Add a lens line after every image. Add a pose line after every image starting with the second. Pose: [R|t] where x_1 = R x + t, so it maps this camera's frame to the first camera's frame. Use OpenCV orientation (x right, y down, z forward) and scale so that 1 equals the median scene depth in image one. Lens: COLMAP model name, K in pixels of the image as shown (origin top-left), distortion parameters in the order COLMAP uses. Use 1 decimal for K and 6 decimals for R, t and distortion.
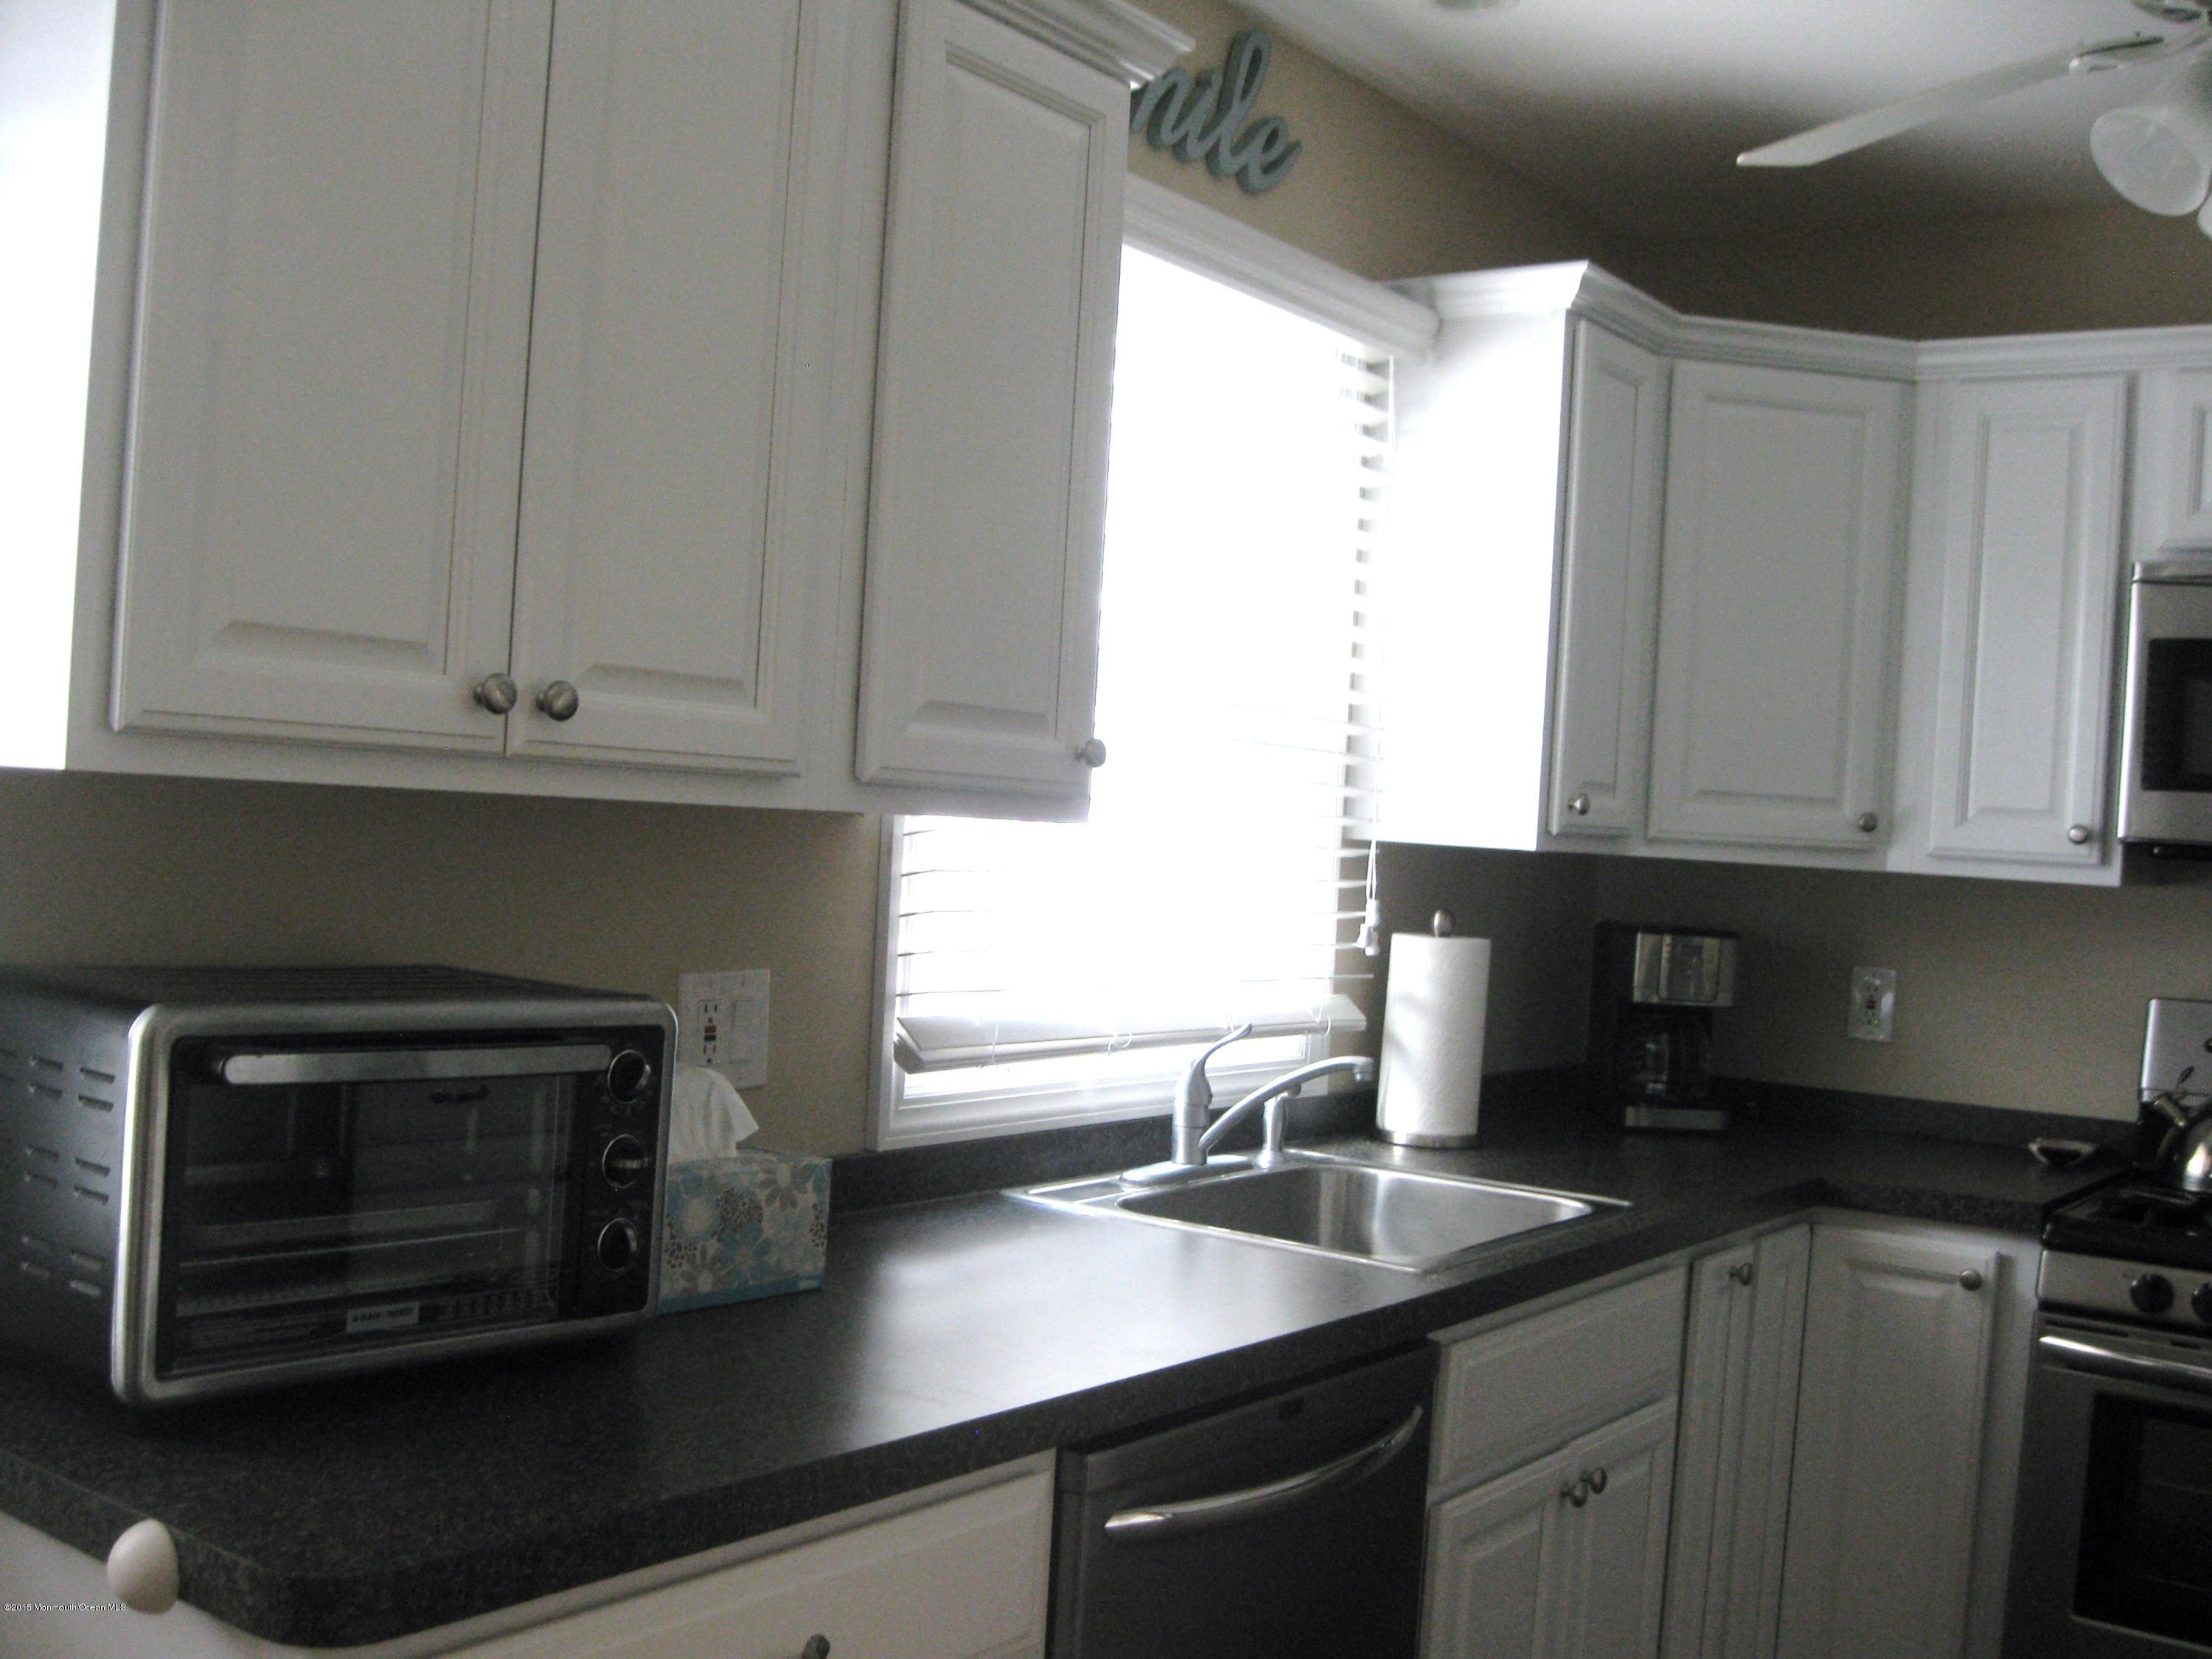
lens RADIAL K [[2302.8, 0, 1033.4], [0, 2302.8, 901.8], [0, 0, 1]] dist [-0.111630, 0.023290]
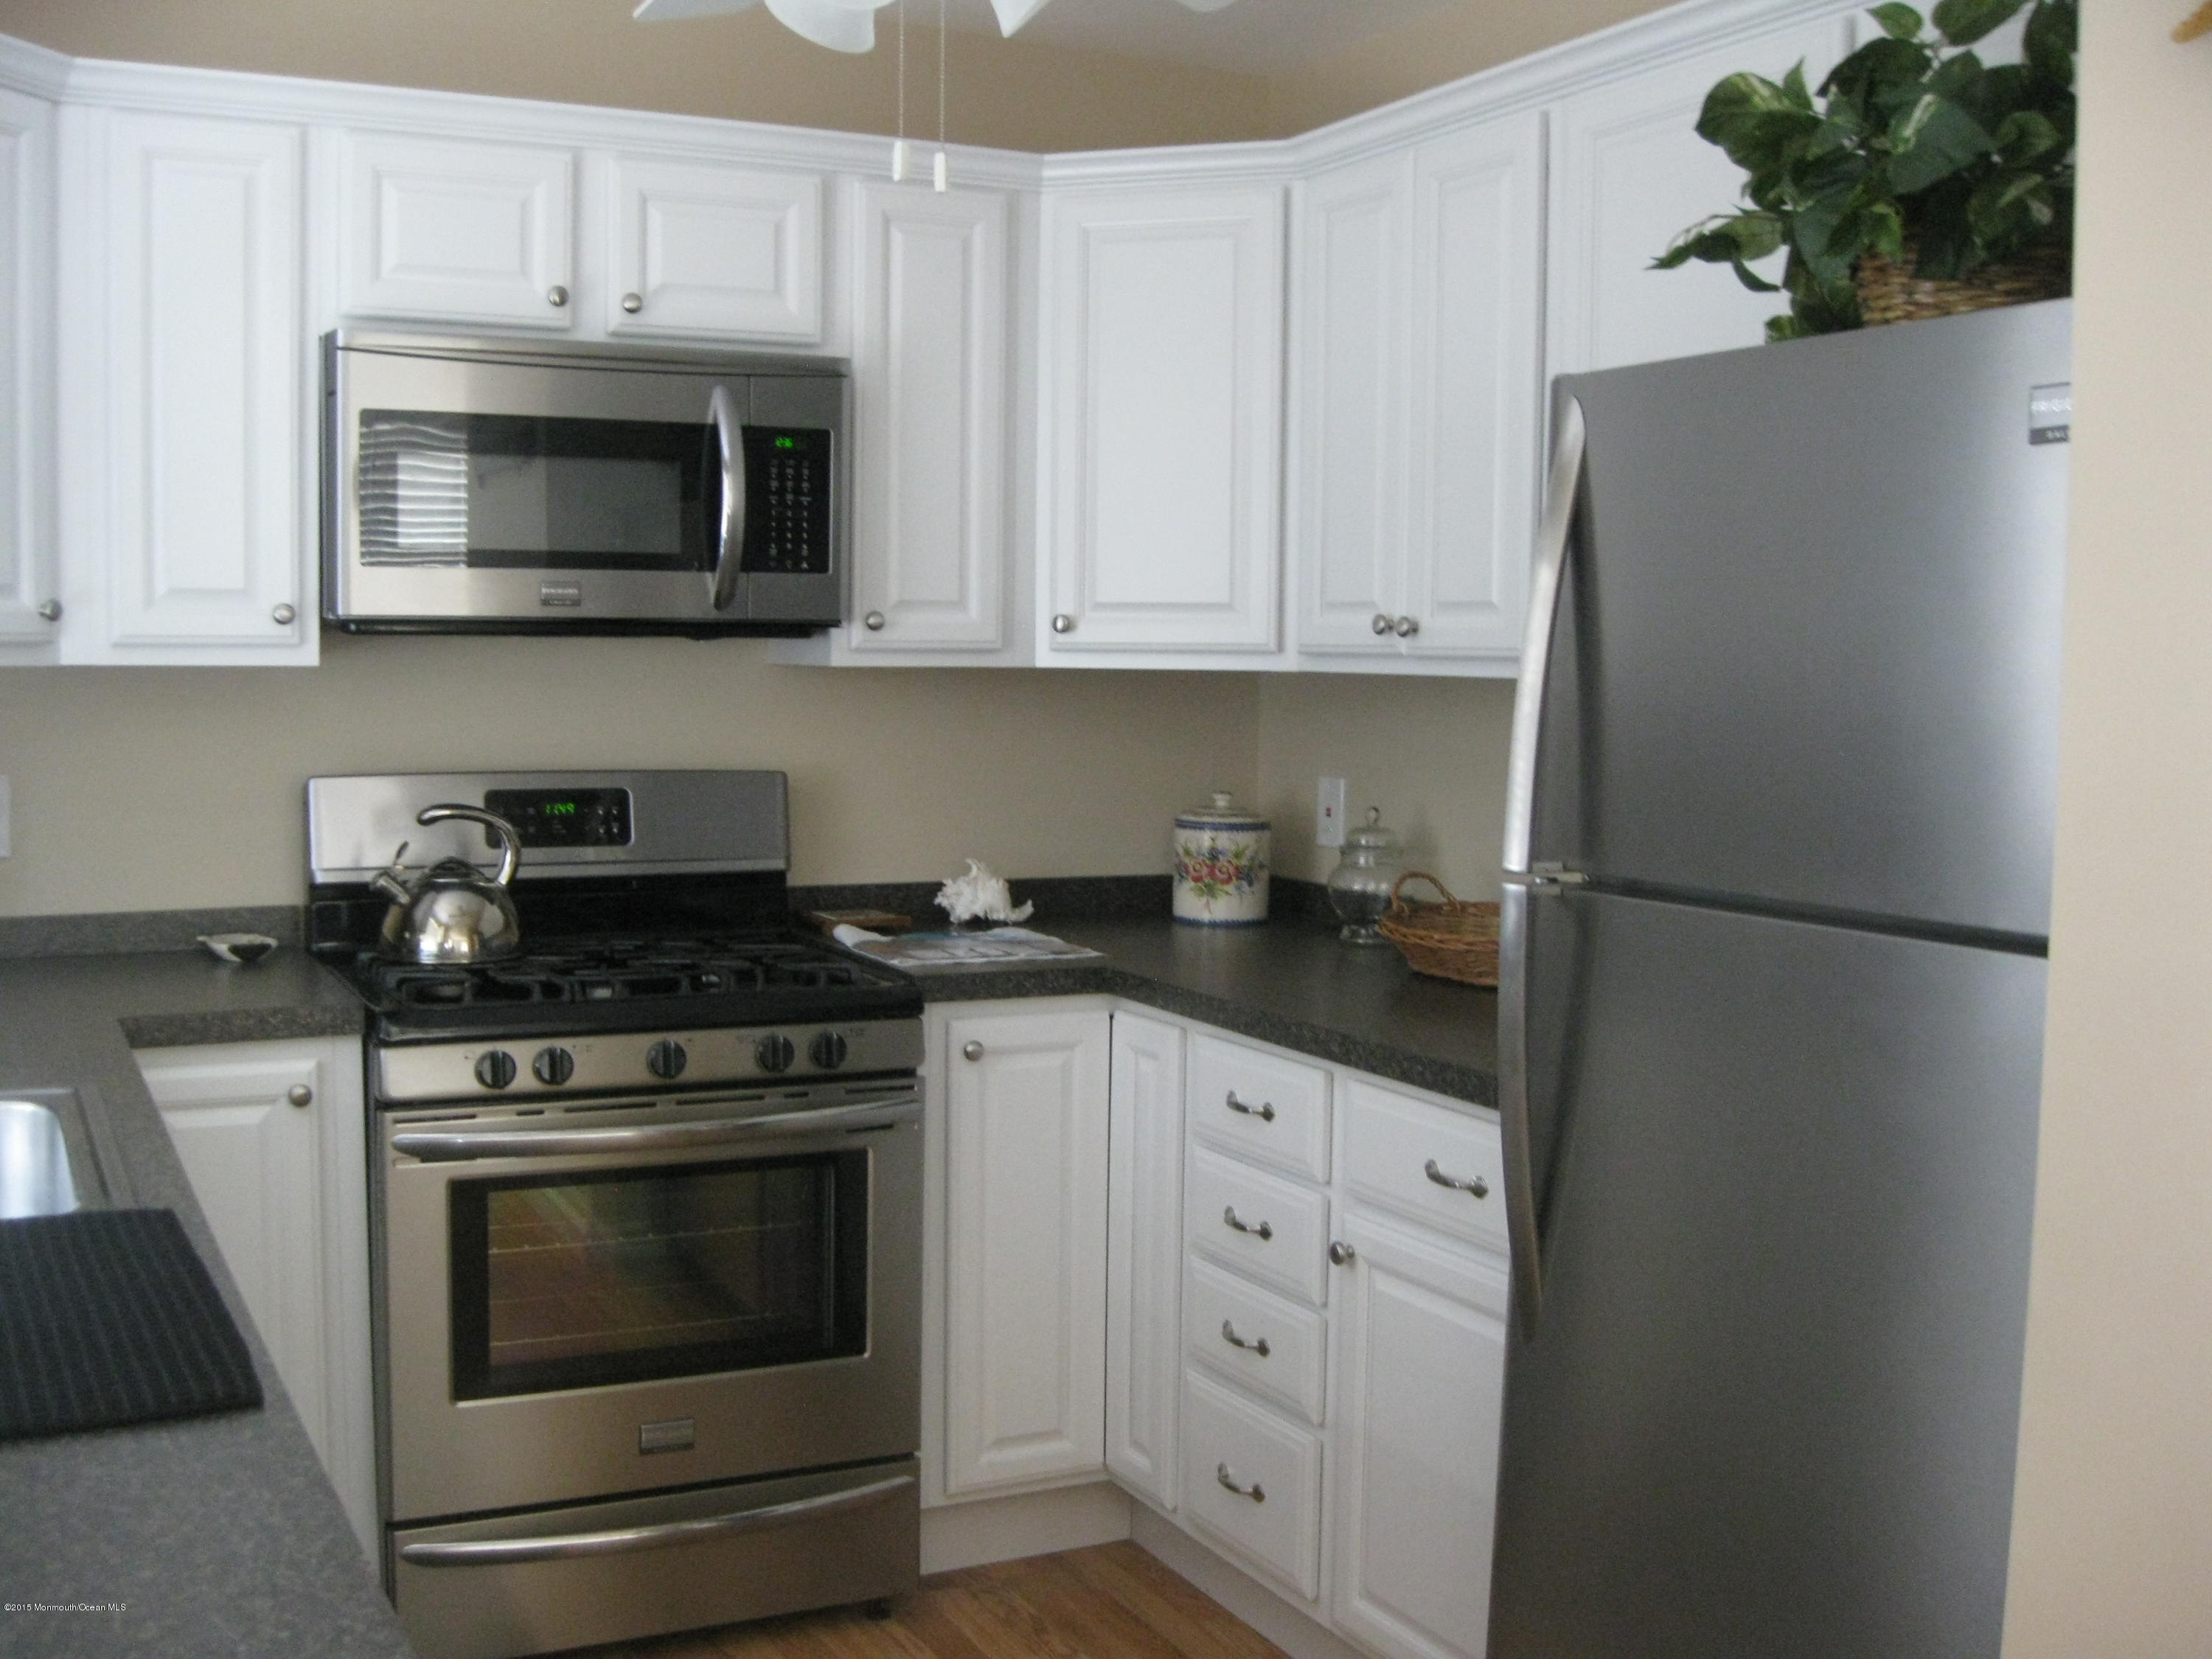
lens RADIAL K [[2302.8, 0, 1033.4], [0, 2302.8, 901.8], [0, 0, 1]] dist [-0.111630, 0.023290]
pose [[0.452889, -0.145101, 0.879680, -0.256736], [0.046213, 0.989162, 0.139368, -0.029163], [-0.890368, -0.022465, 0.454686, 0.283080]]
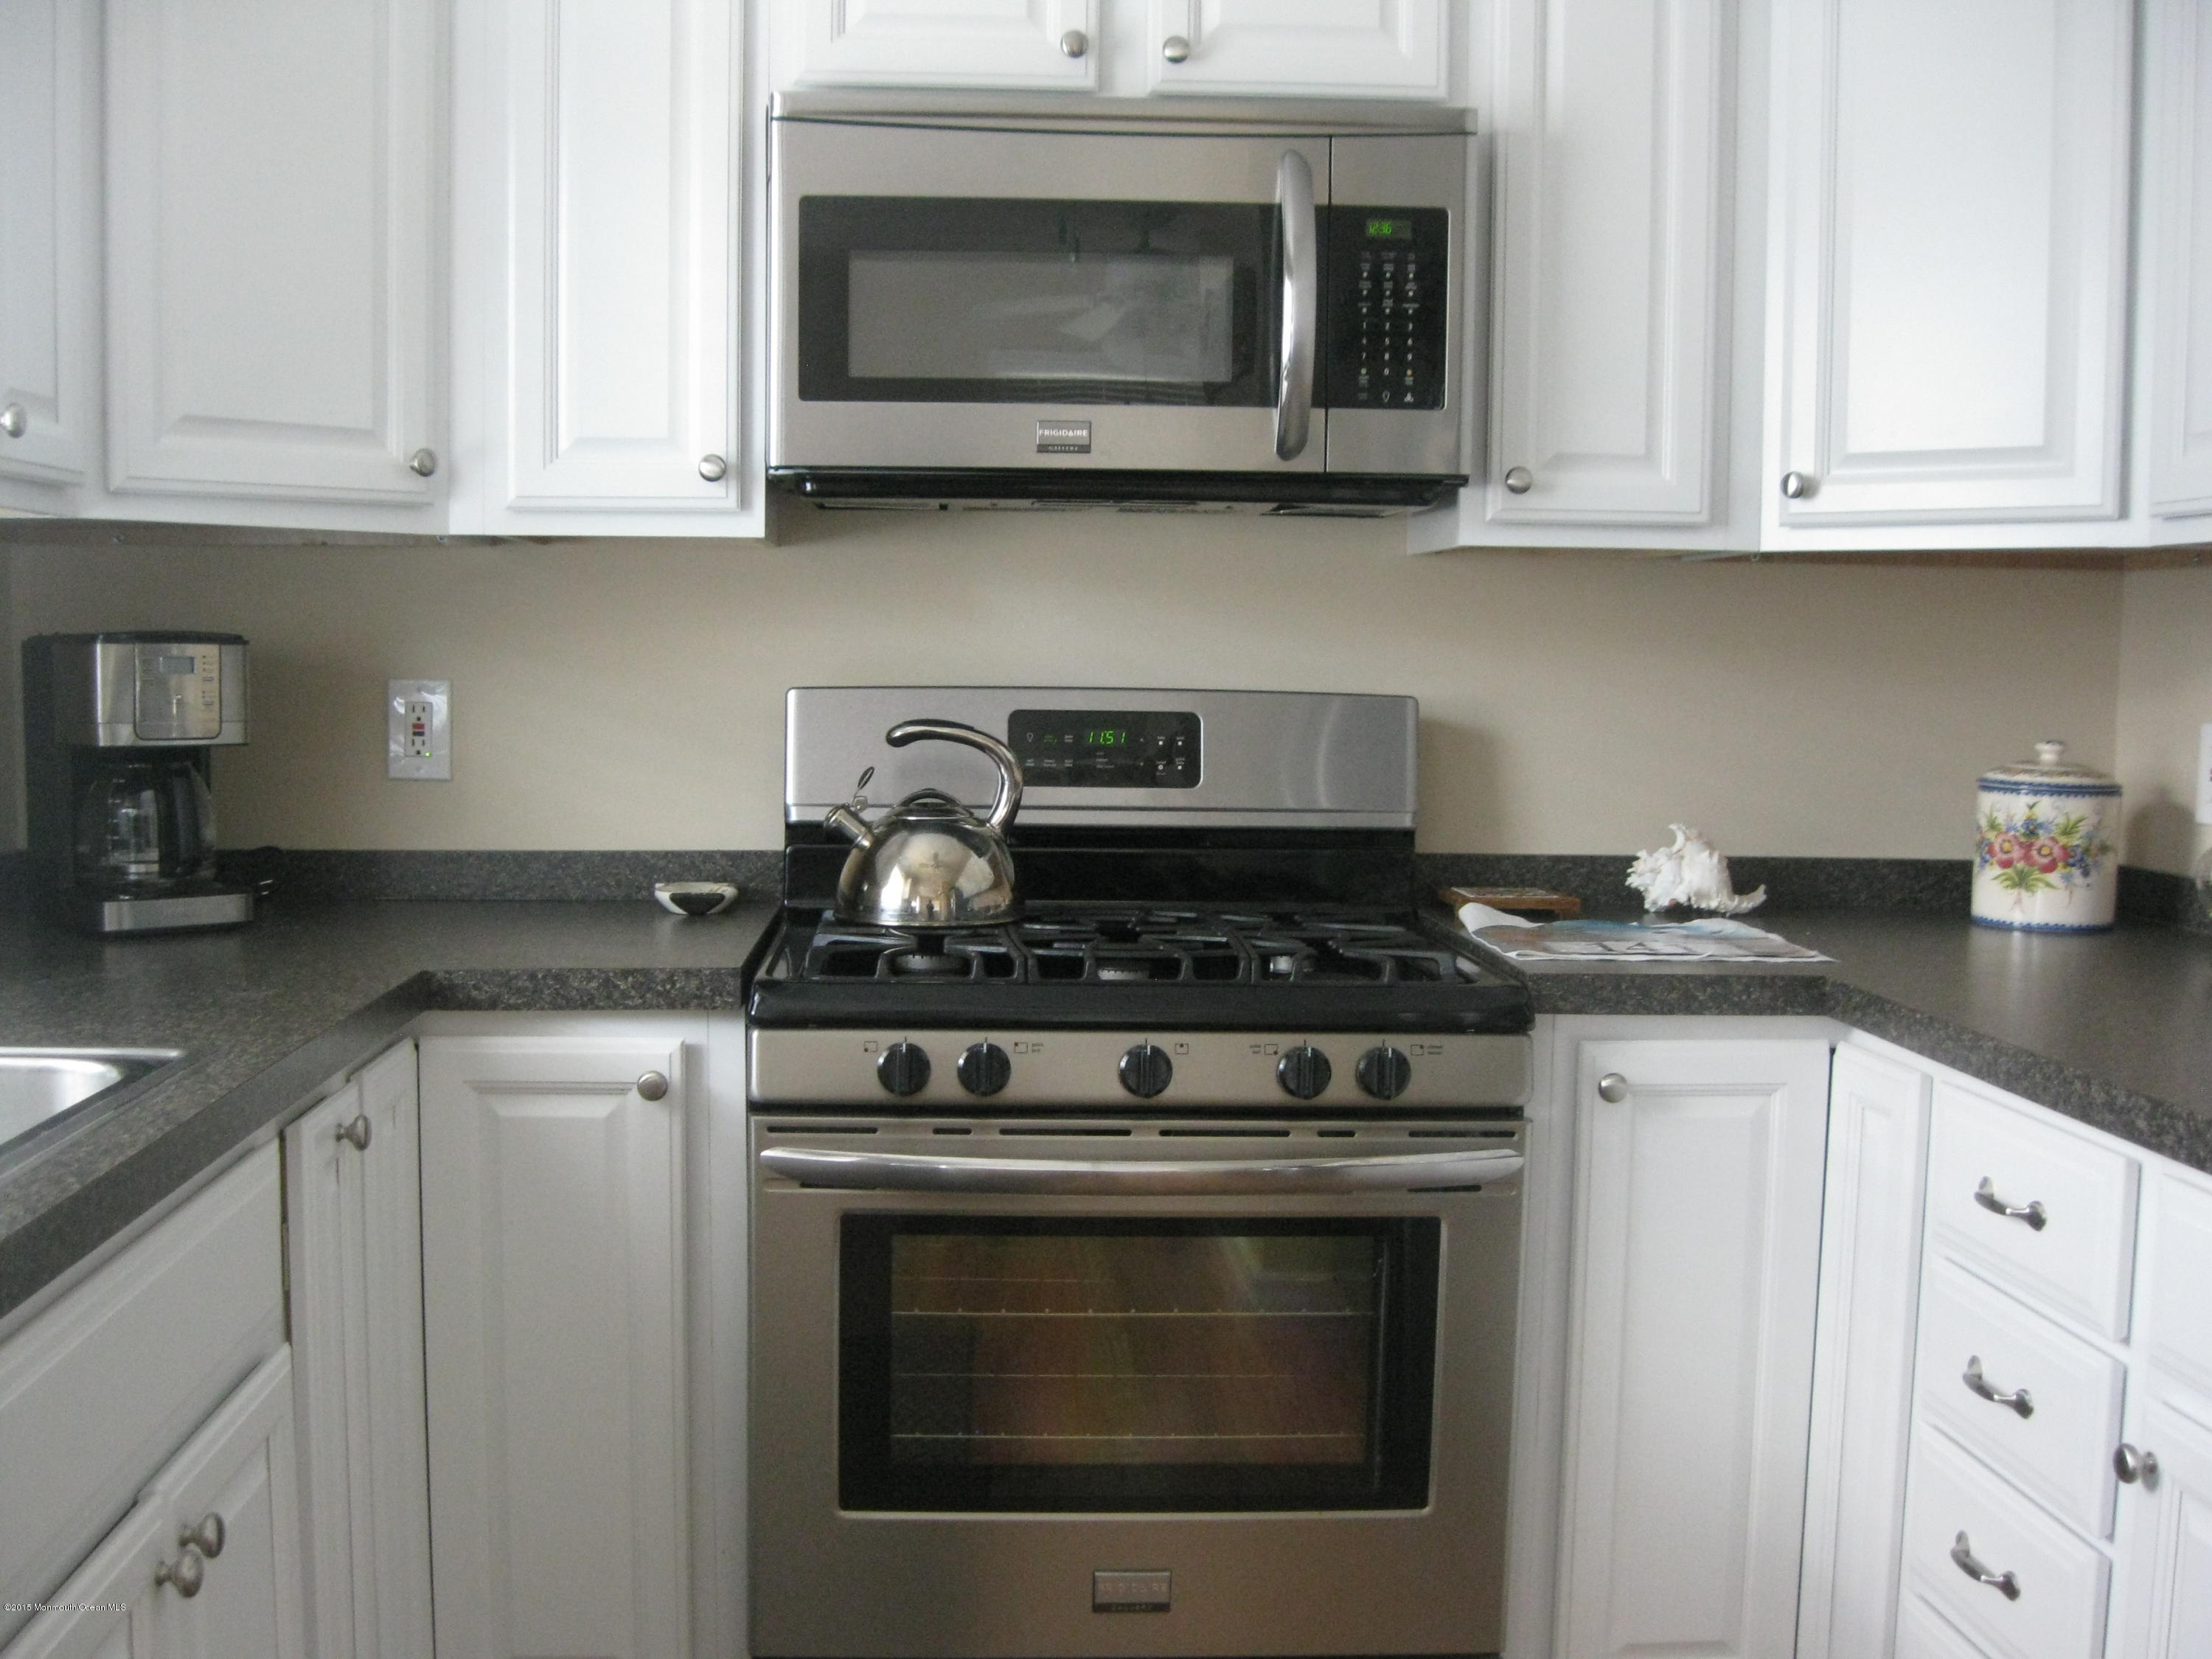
lens RADIAL K [[2302.8, 0, 1033.4], [0, 2302.8, 901.8], [0, 0, 1]] dist [-0.111630, 0.023290]
pose [[0.762969, -0.114803, 0.636160, 0.049994], [0.055135, 0.992075, 0.112906, 0.033034], [-0.644080, -0.051069, 0.763252, 0.353763]]
